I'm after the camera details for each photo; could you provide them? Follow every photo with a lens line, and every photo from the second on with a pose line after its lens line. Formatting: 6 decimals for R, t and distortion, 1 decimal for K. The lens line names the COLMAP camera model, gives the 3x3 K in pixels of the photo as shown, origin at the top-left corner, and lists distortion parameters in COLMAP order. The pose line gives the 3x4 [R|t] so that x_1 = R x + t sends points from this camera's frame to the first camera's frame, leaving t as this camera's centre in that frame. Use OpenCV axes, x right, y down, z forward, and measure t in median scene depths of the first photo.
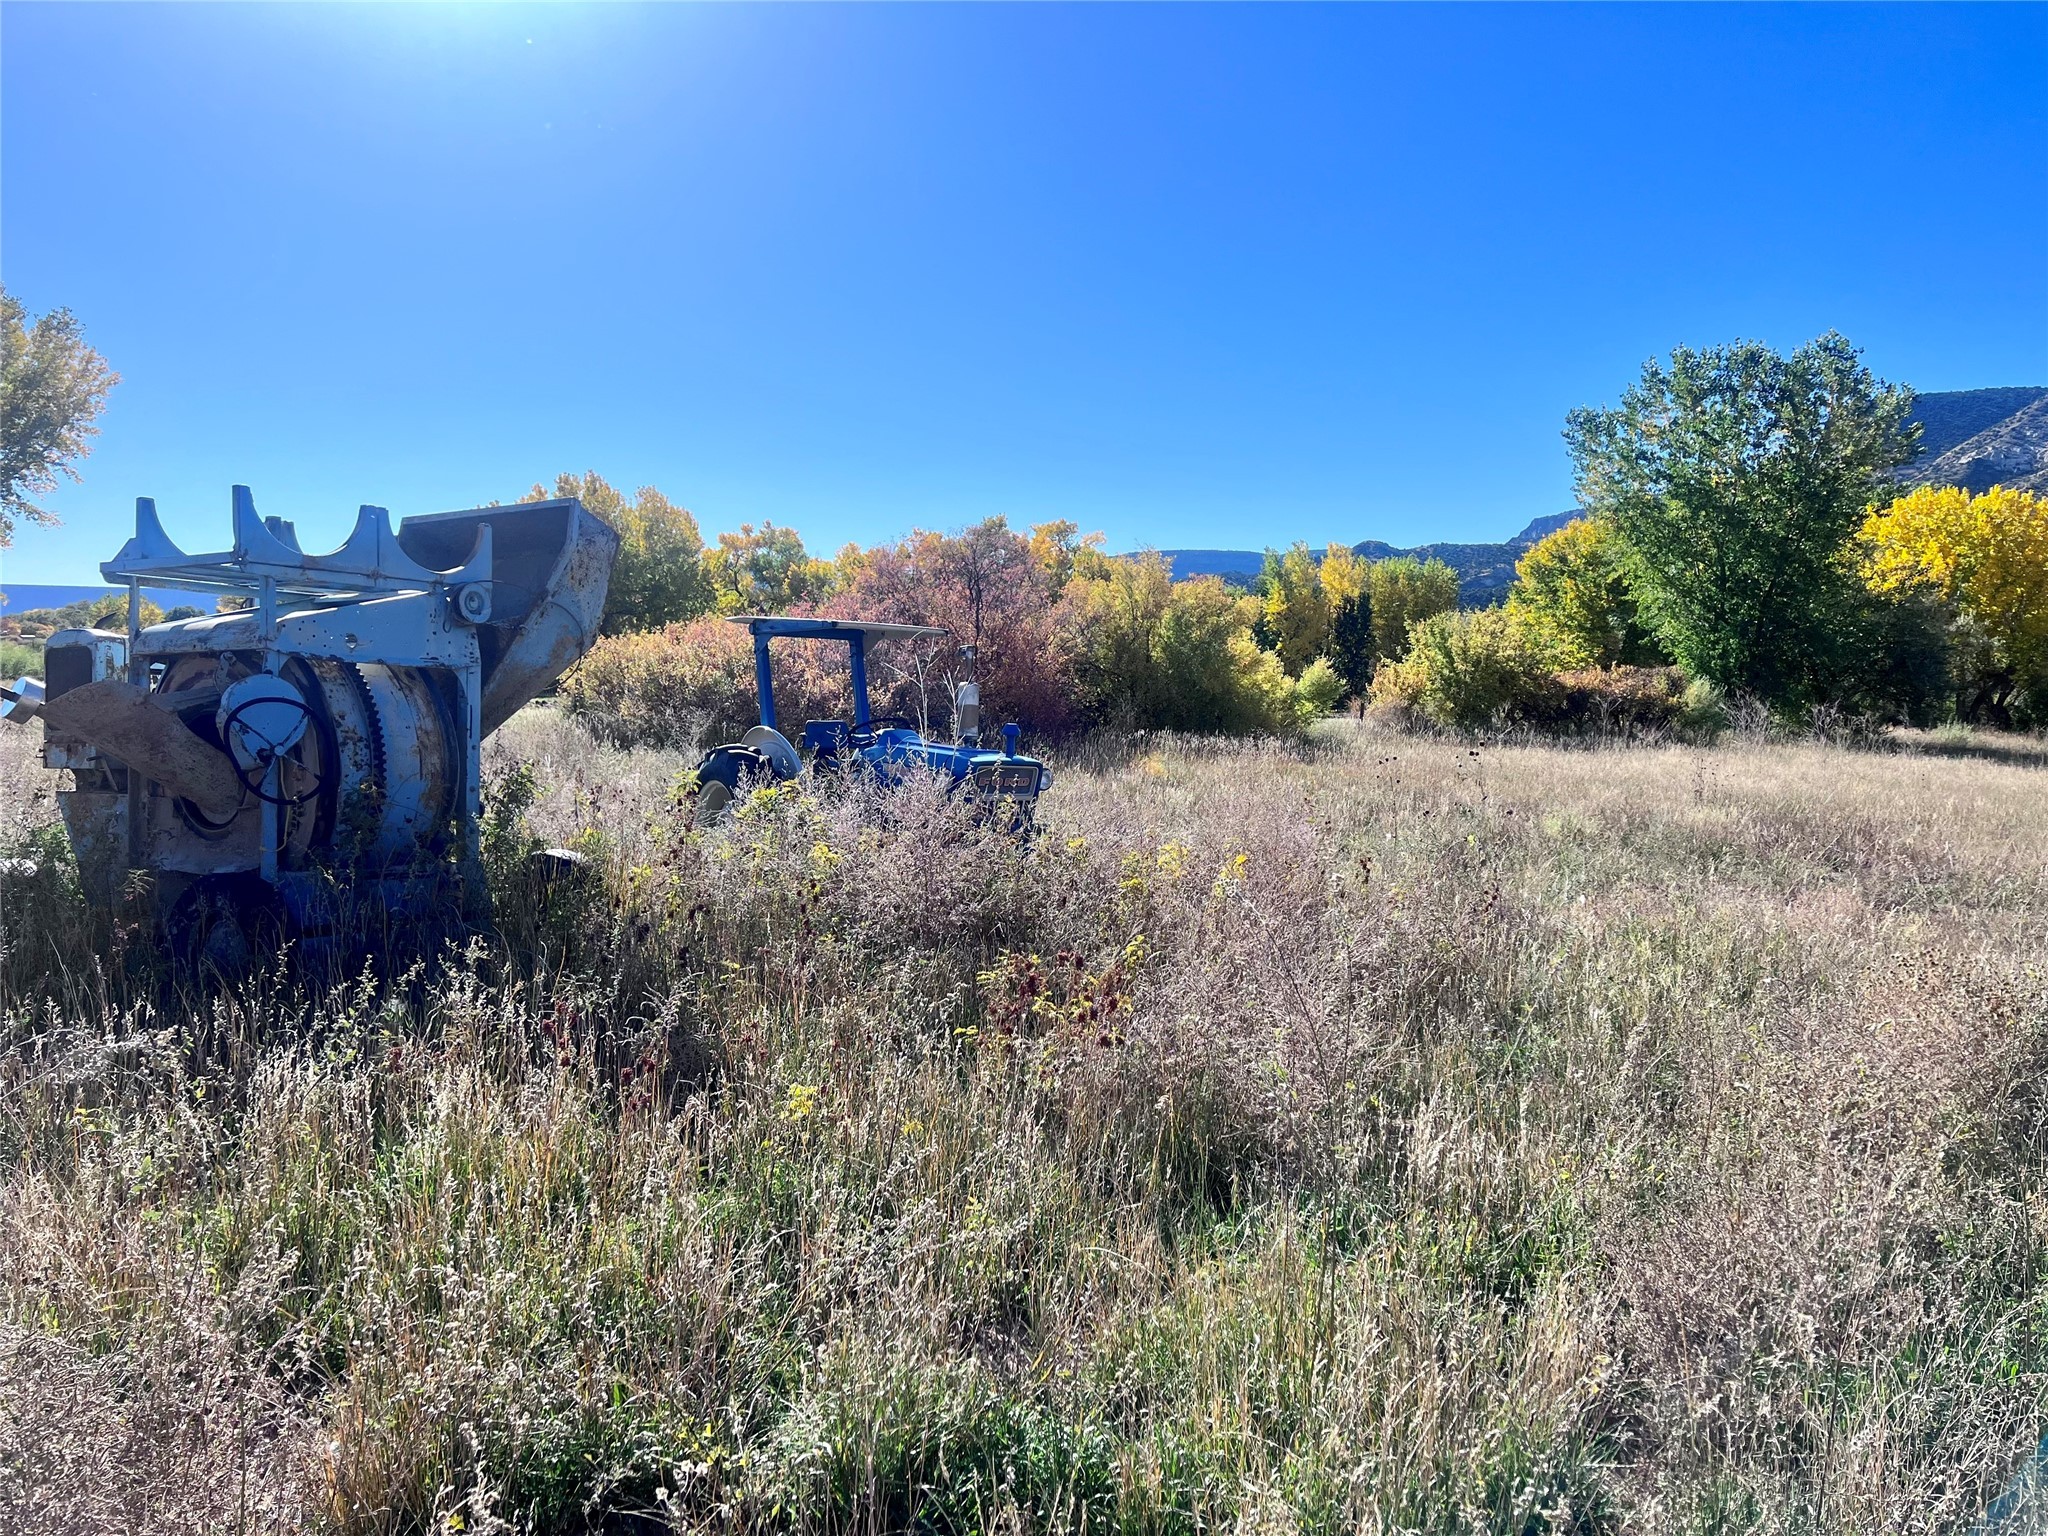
lens RADIAL K [[1512.7, 0, 987.8], [0, 1512.7, 798.2], [0, 0, 1]] dist [-0.010820, -0.002853]
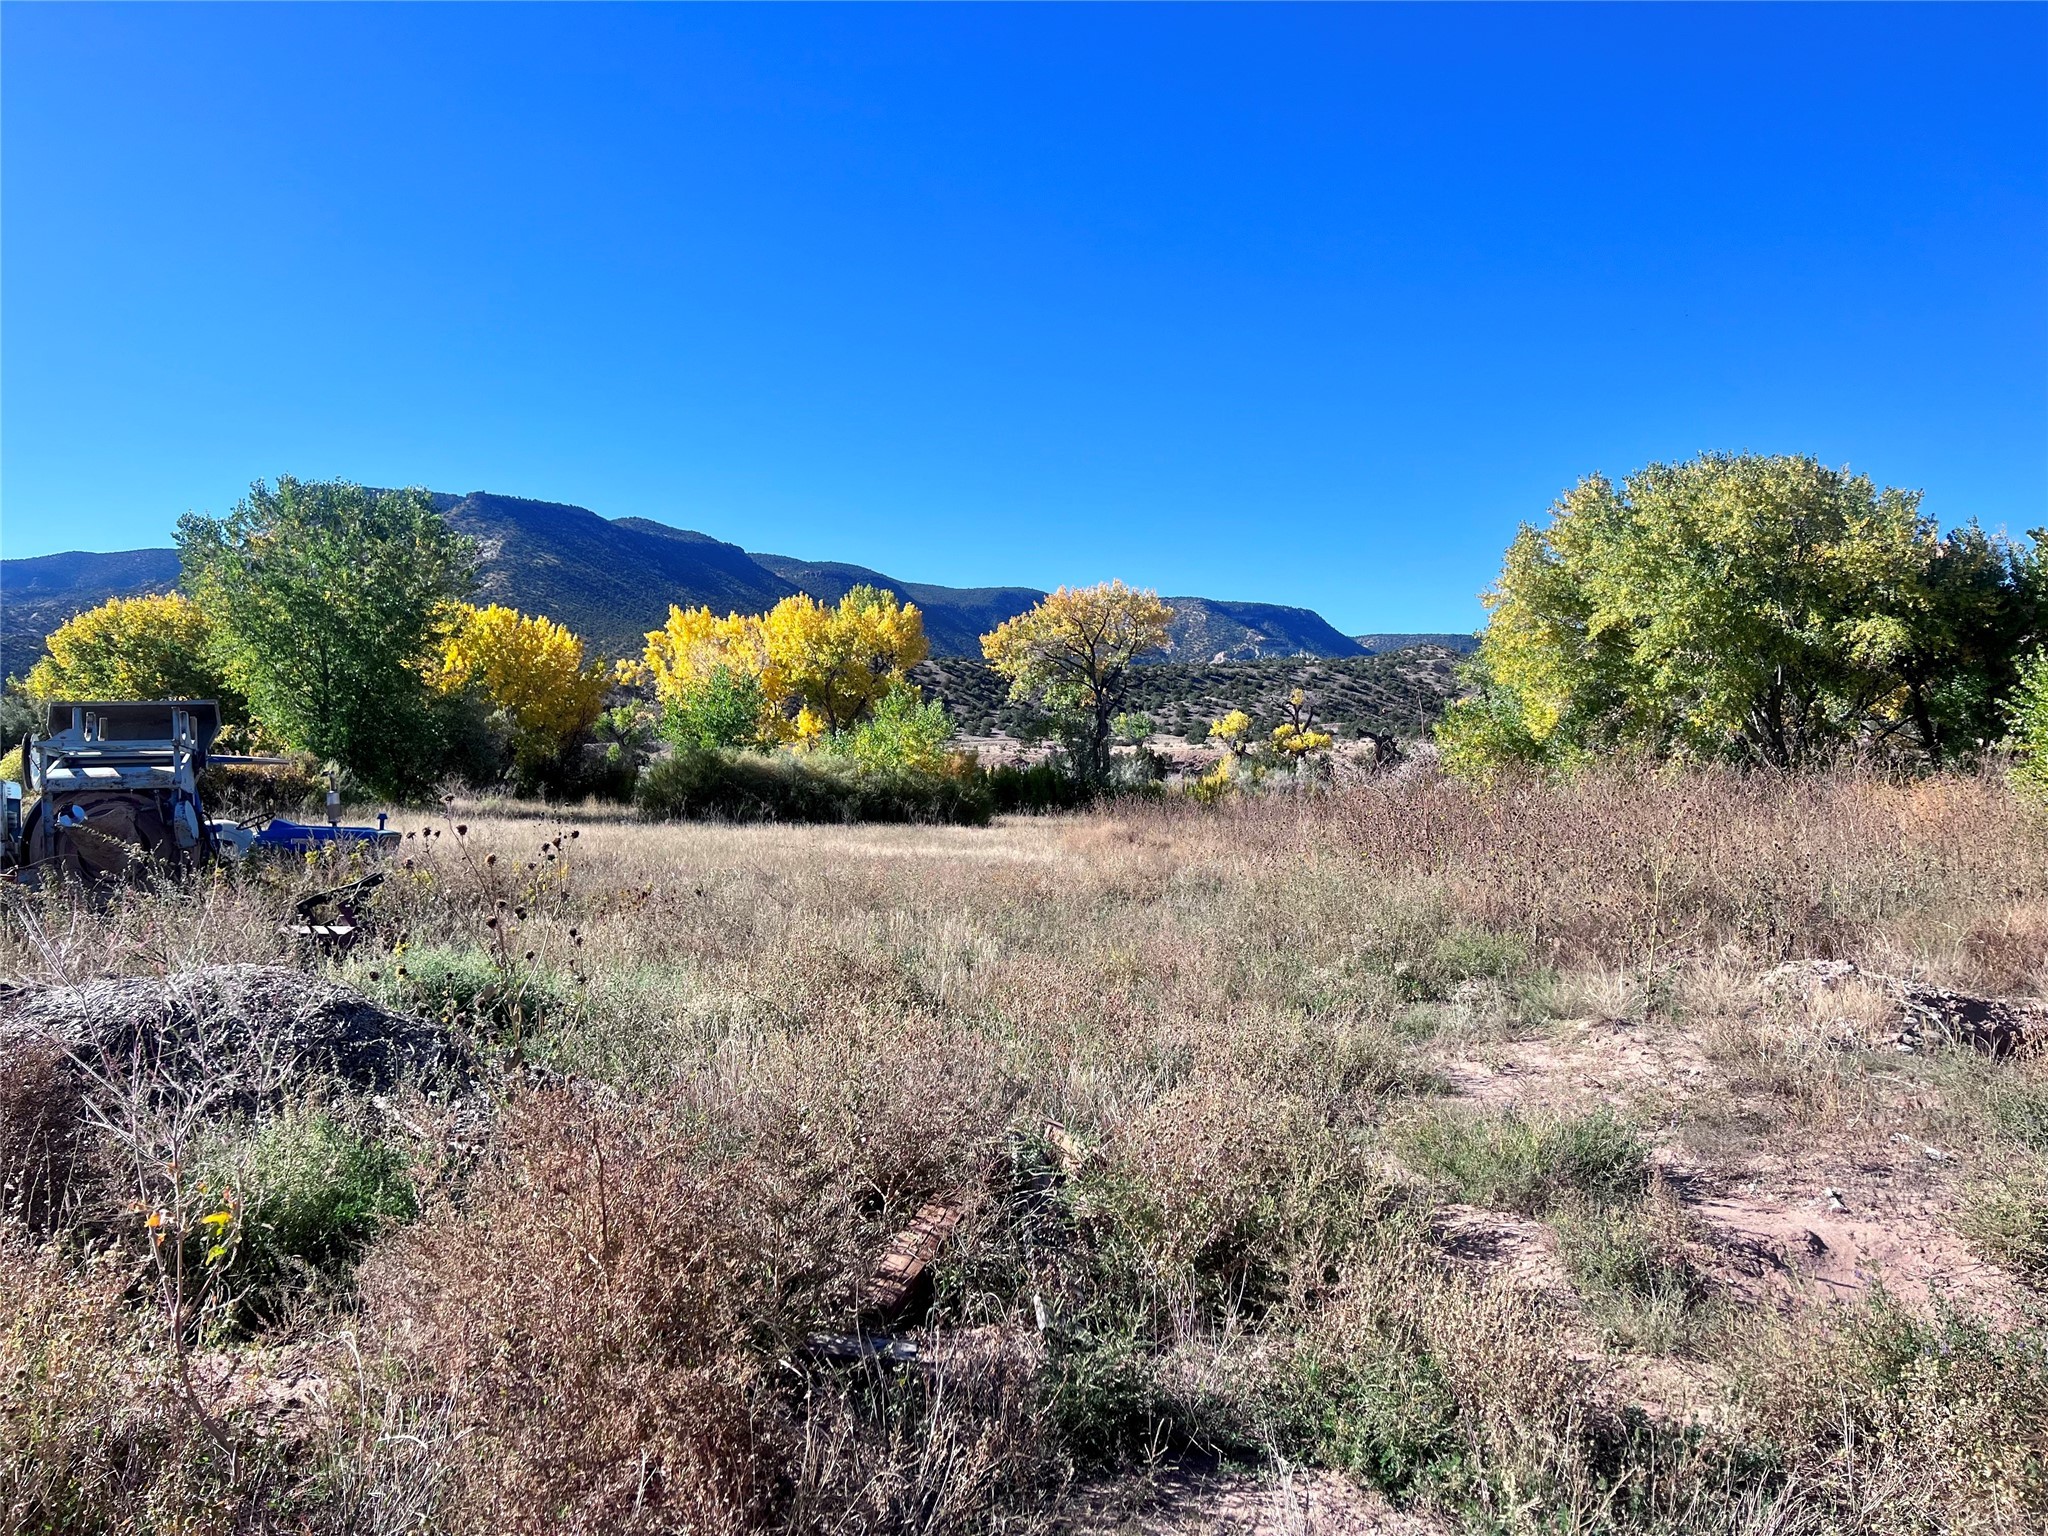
lens RADIAL K [[1531.6, 0, 1020.9], [0, 1531.6, 738.4], [0, 0, 1]] dist [0.072972, -0.086948]
pose [[0.575779, 0.007872, 0.817567, -0.182617], [0.062640, 0.996590, -0.053711, 0.002158], [-0.815202, 0.082138, 0.573322, -0.128518]]
